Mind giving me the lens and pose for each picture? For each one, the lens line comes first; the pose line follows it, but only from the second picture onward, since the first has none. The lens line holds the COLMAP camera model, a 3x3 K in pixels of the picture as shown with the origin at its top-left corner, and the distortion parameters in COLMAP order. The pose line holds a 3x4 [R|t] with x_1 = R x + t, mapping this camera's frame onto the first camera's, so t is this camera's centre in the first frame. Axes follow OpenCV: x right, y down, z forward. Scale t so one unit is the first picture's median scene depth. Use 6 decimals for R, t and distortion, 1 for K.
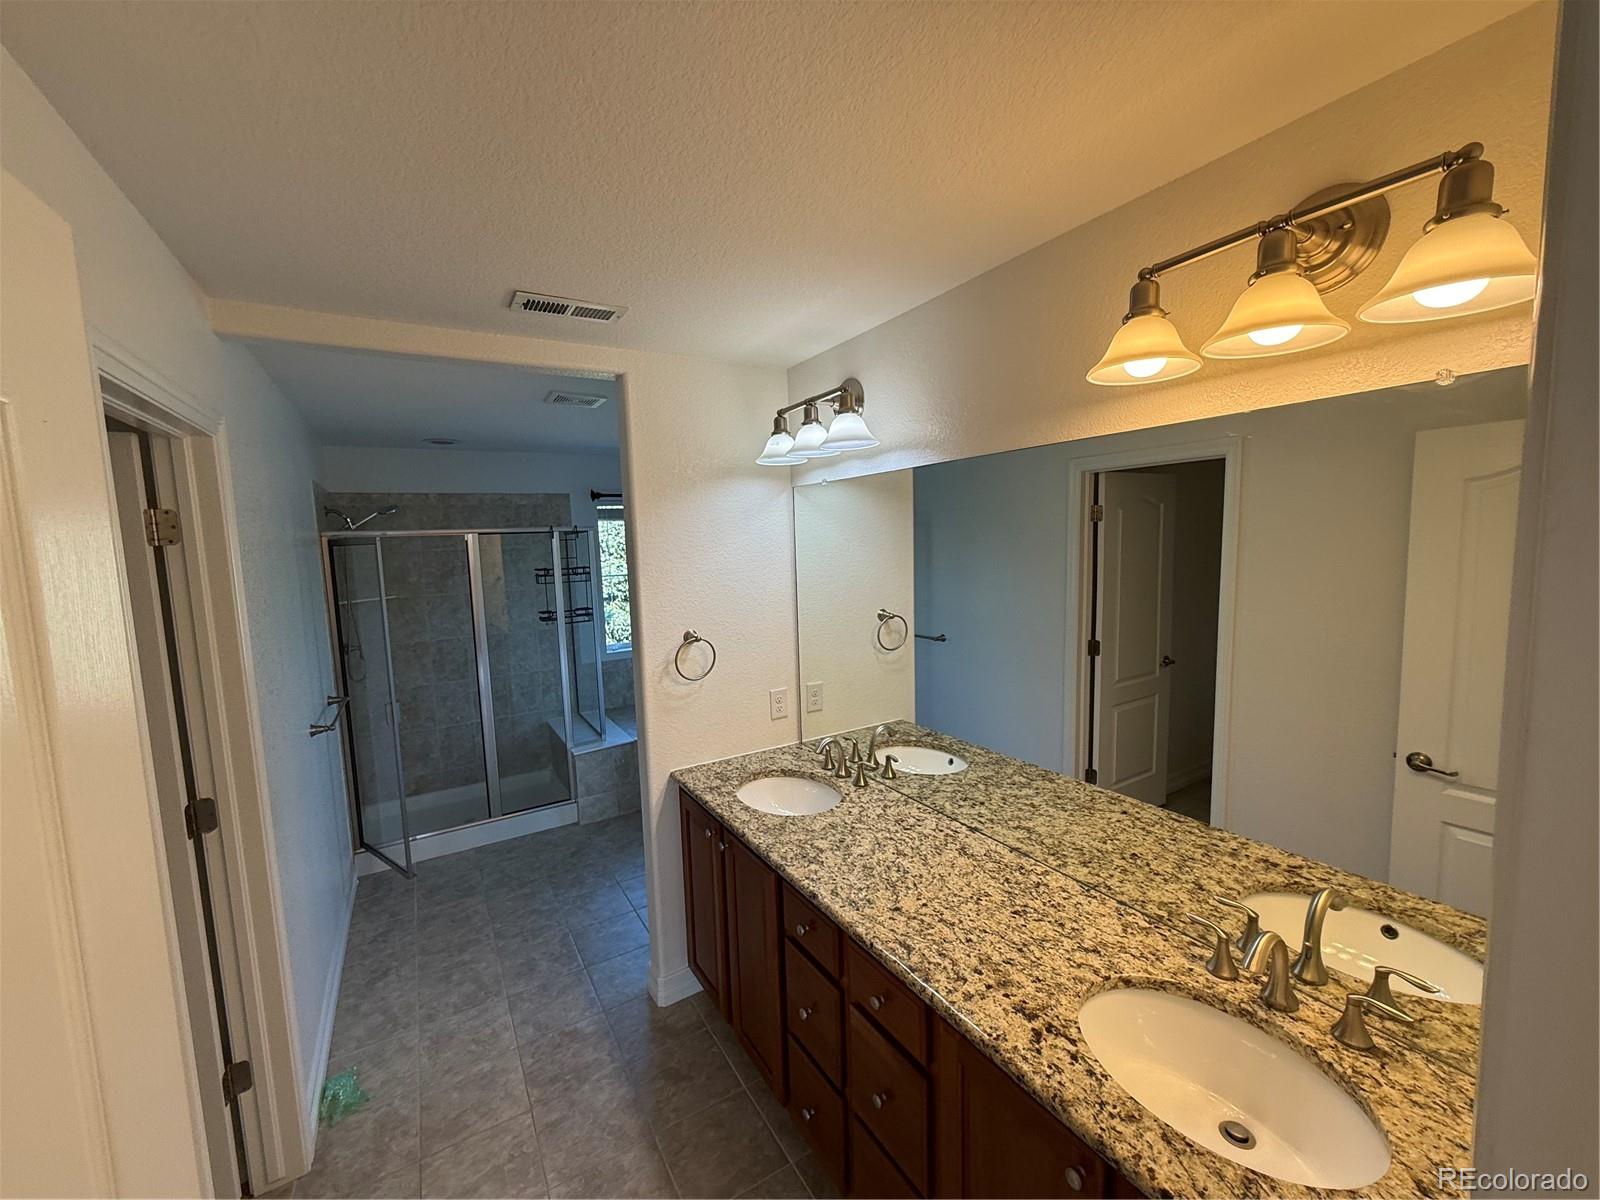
lens RADIAL K [[640.0, 0, 799.9], [0, 640.0, 602.6], [0, 0, 1]] dist [0.000984, 0.000163]
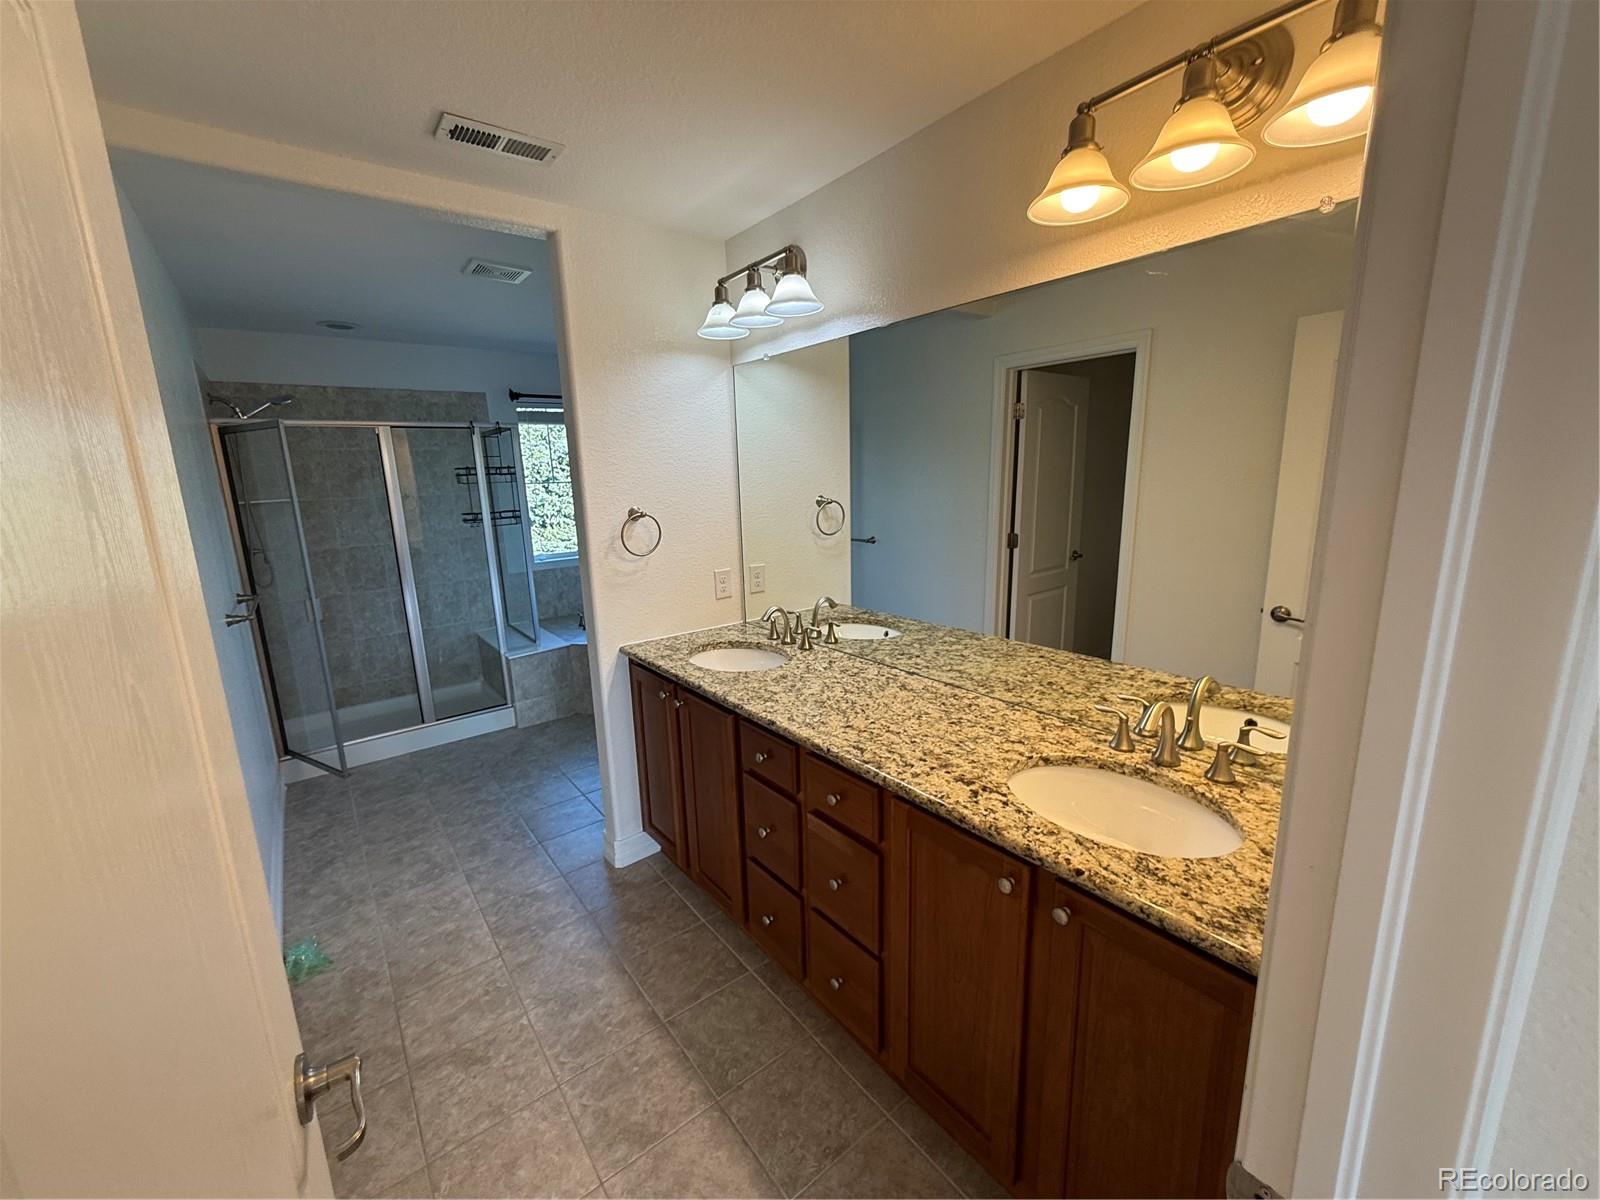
lens RADIAL K [[640.0, 0, 799.8], [0, 640.0, 602.8], [0, 0, 1]] dist [0.000984, 0.000163]
pose [[0.992670, -0.021154, 0.118992, -0.037674], [0.009260, 0.994982, 0.099629, 0.098130], [-0.120503, -0.097797, 0.987884, -0.040719]]
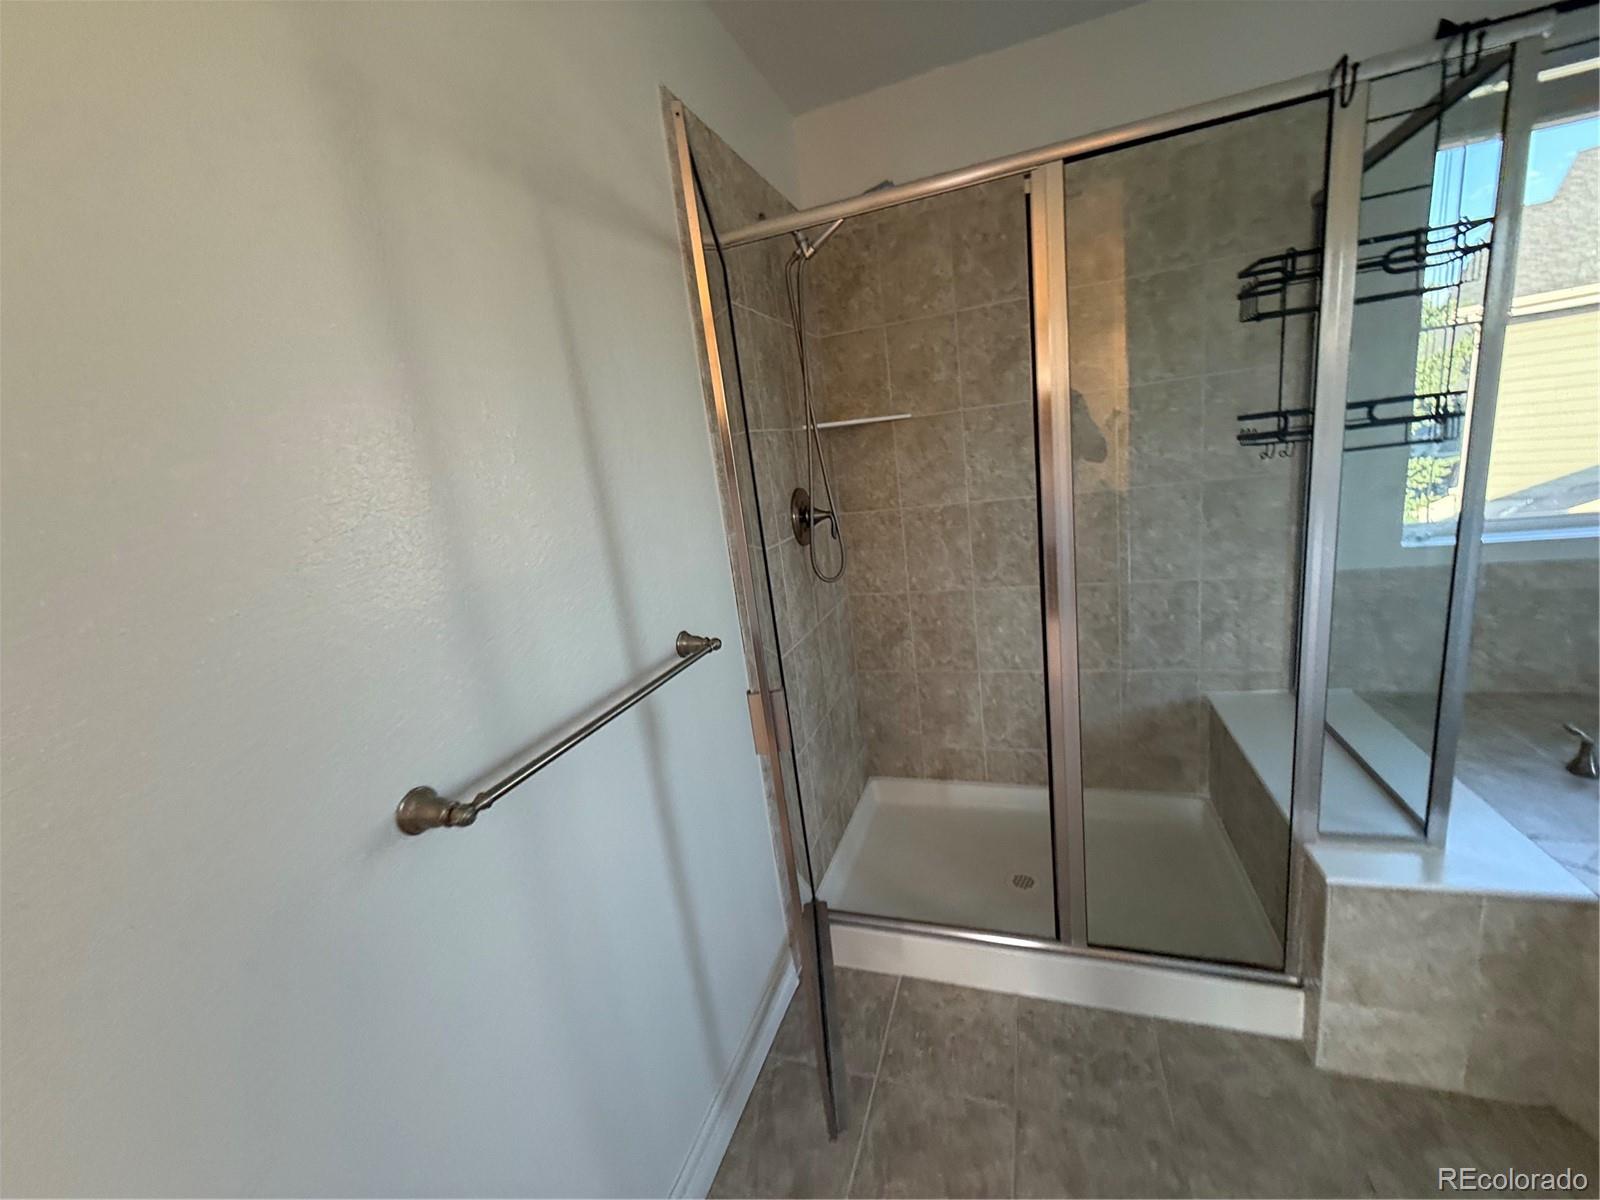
lens RADIAL K [[640.0, 0, 800.6], [0, 640.0, 596.6], [0, 0, 1]] dist [0.000984, 0.000163]
pose [[0.636662, 0.126862, -0.760637, -0.507308], [0.024294, 0.982586, 0.184214, 0.066599], [0.770761, -0.135761, 0.622493, 1.074008]]
